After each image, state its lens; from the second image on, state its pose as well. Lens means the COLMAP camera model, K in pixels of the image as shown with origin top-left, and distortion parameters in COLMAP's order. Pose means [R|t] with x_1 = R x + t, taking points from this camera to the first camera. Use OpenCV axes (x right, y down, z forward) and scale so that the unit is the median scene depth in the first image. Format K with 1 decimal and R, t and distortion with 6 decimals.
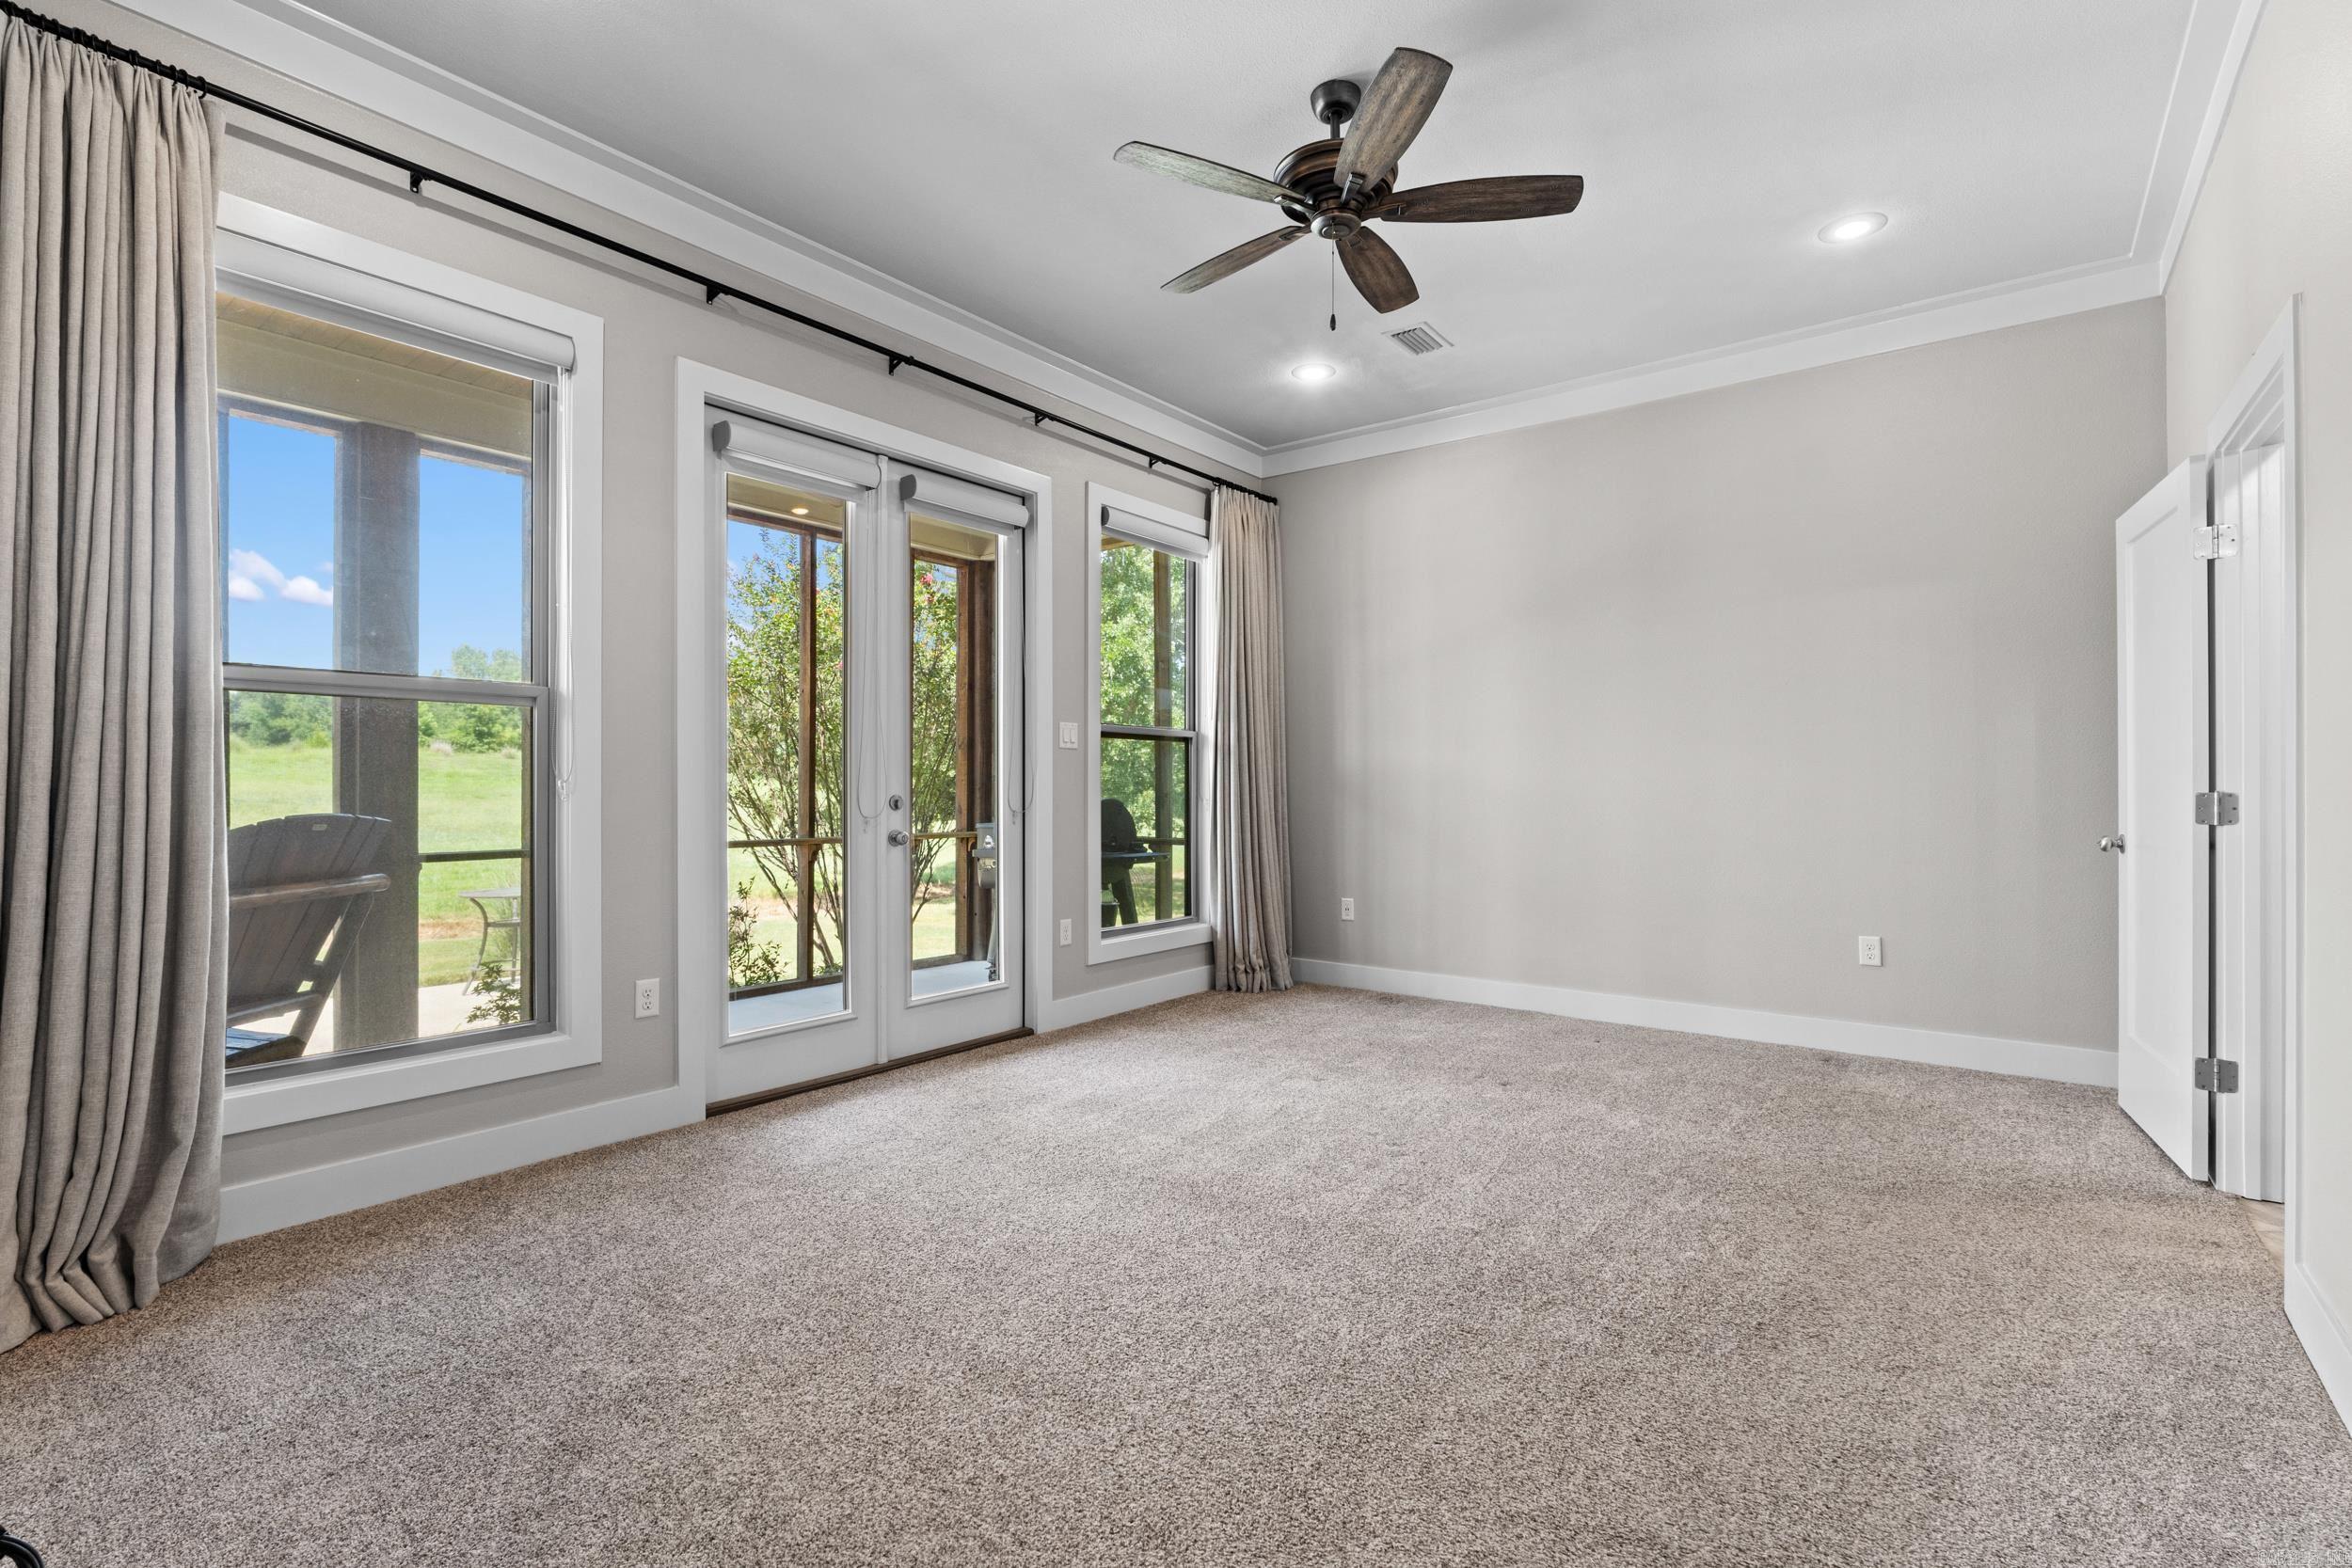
lens RADIAL K [[1054.5, 0, 1178.0], [0, 1054.5, 792.8], [0, 0, 1]] dist [-0.011464, 0.000121]
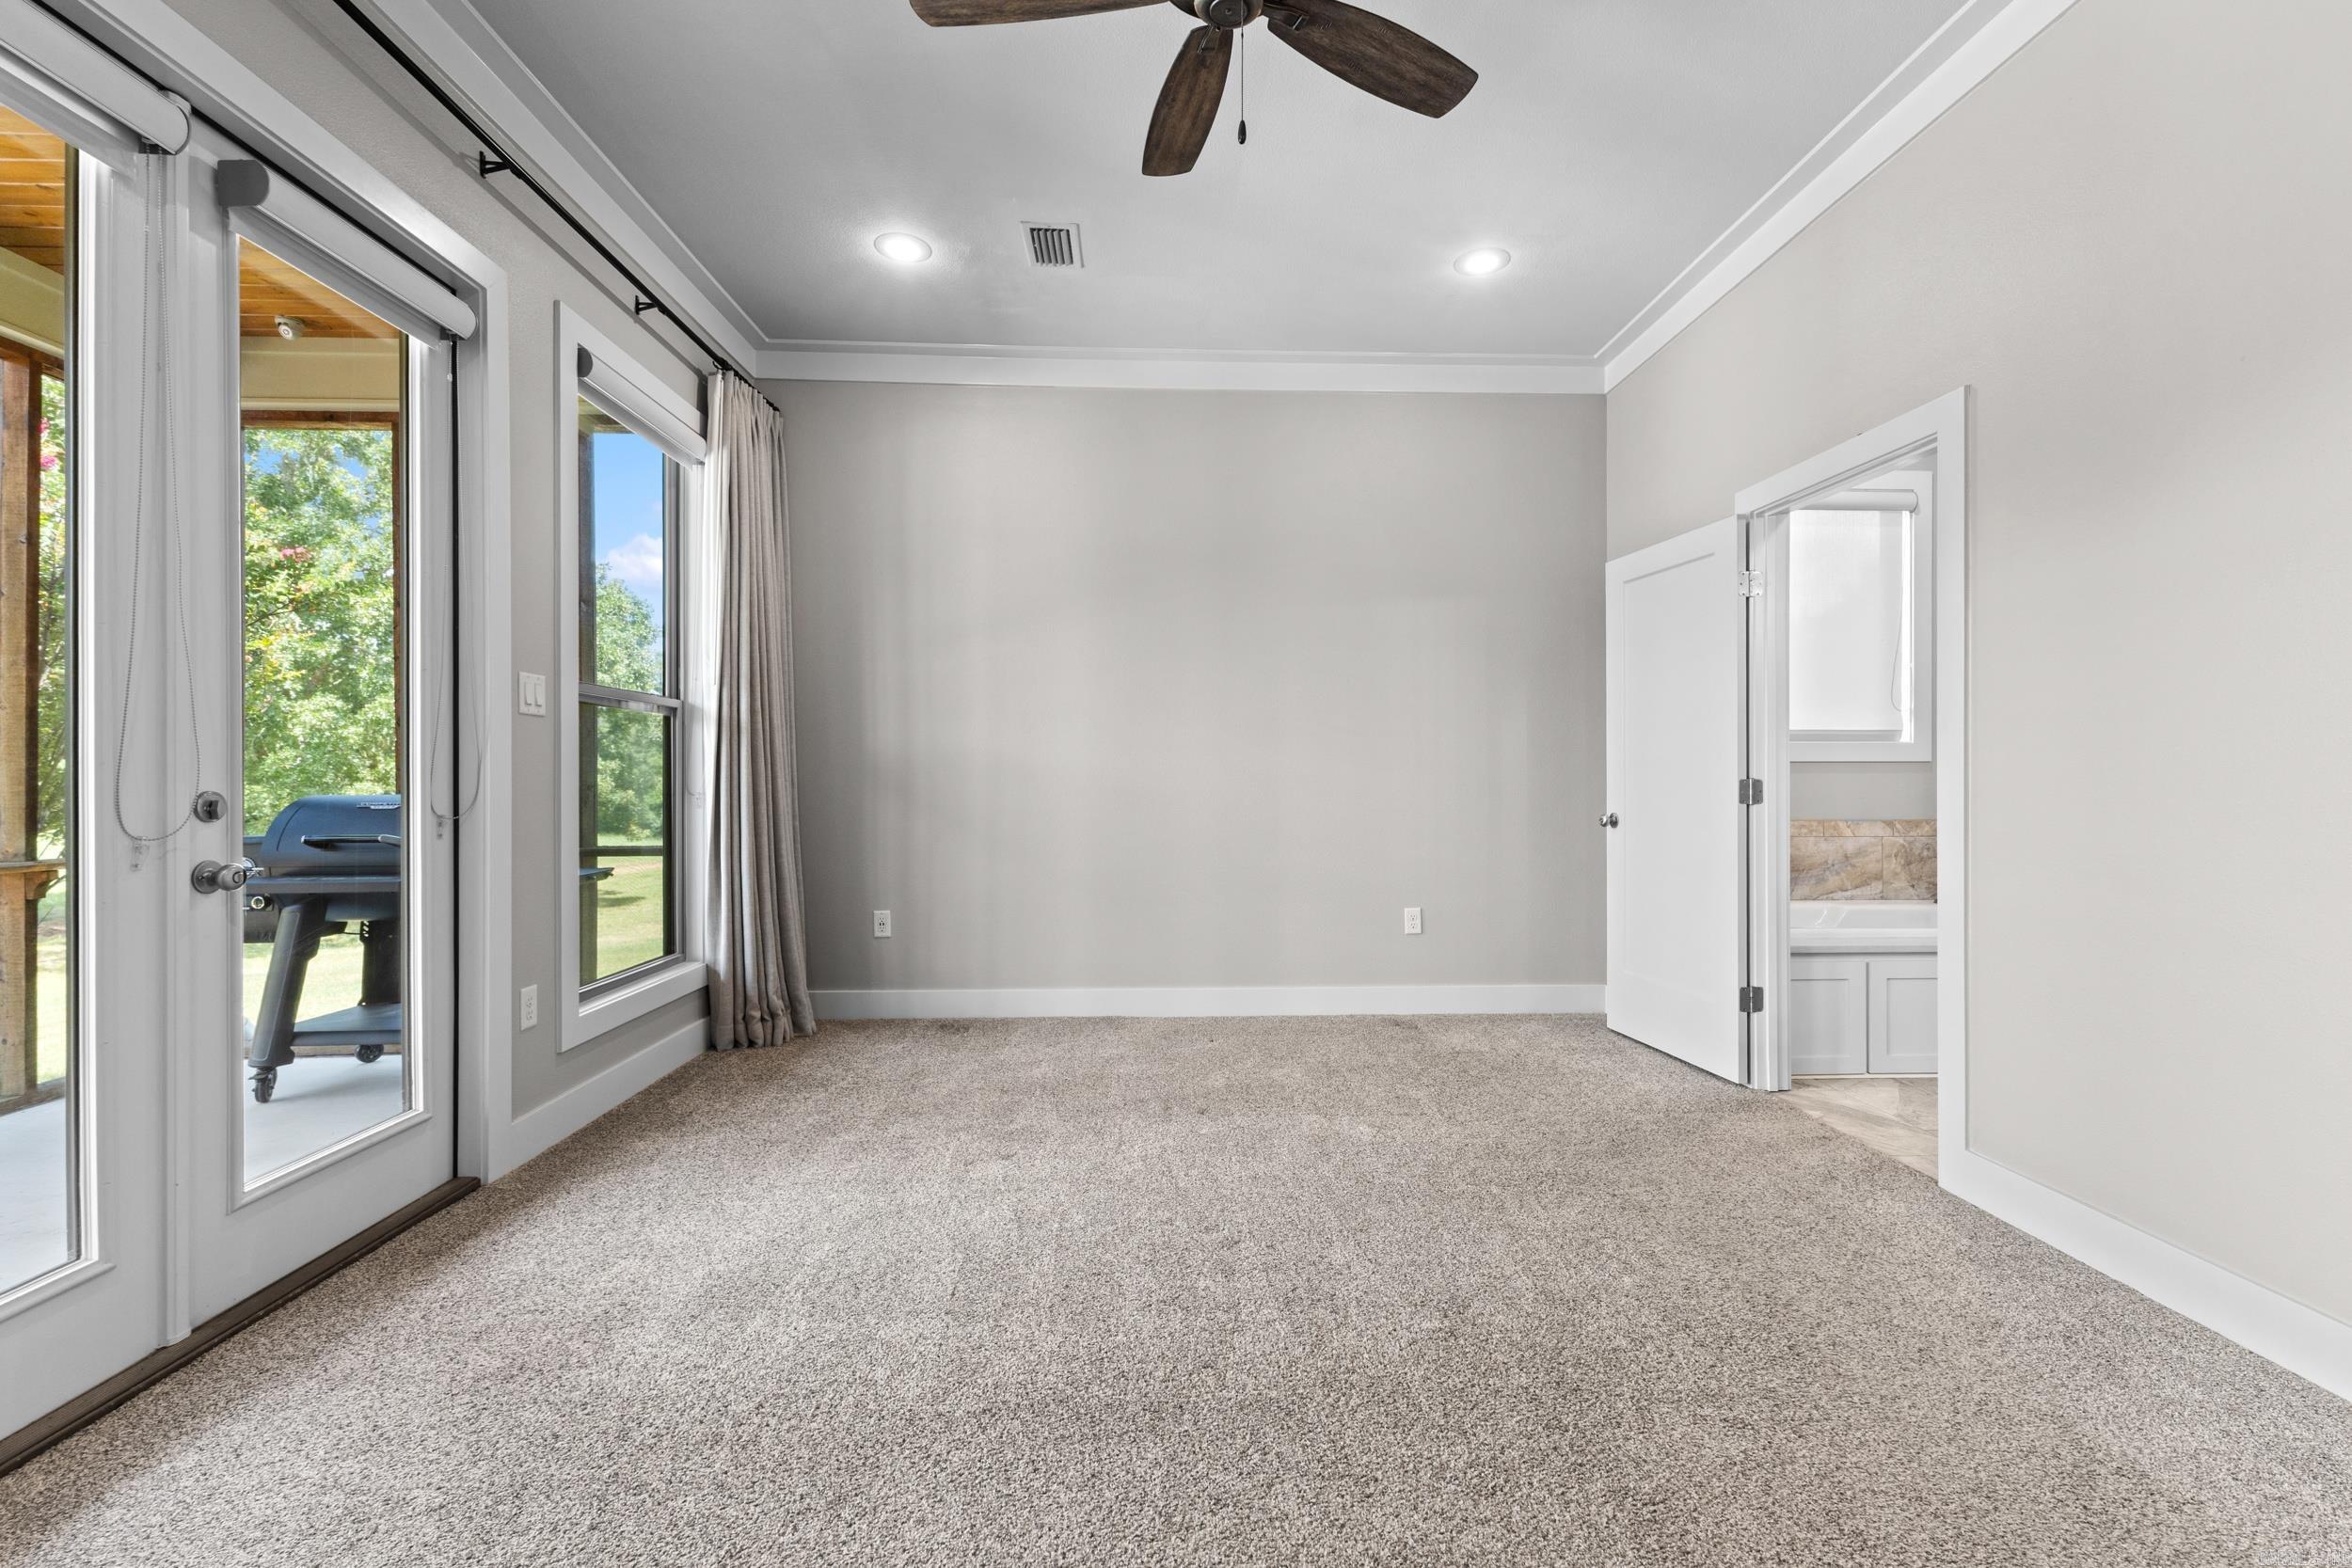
lens RADIAL K [[998.5, 0, 1186.4], [0, 998.5, 780.2], [0, 0, 1]] dist [0.004901, -0.000165]
pose [[0.764787, -0.002582, 0.644278, -0.224419], [0.004103, 0.999991, -0.000863, -0.000648], [-0.644271, 0.003303, 0.764791, 0.343933]]
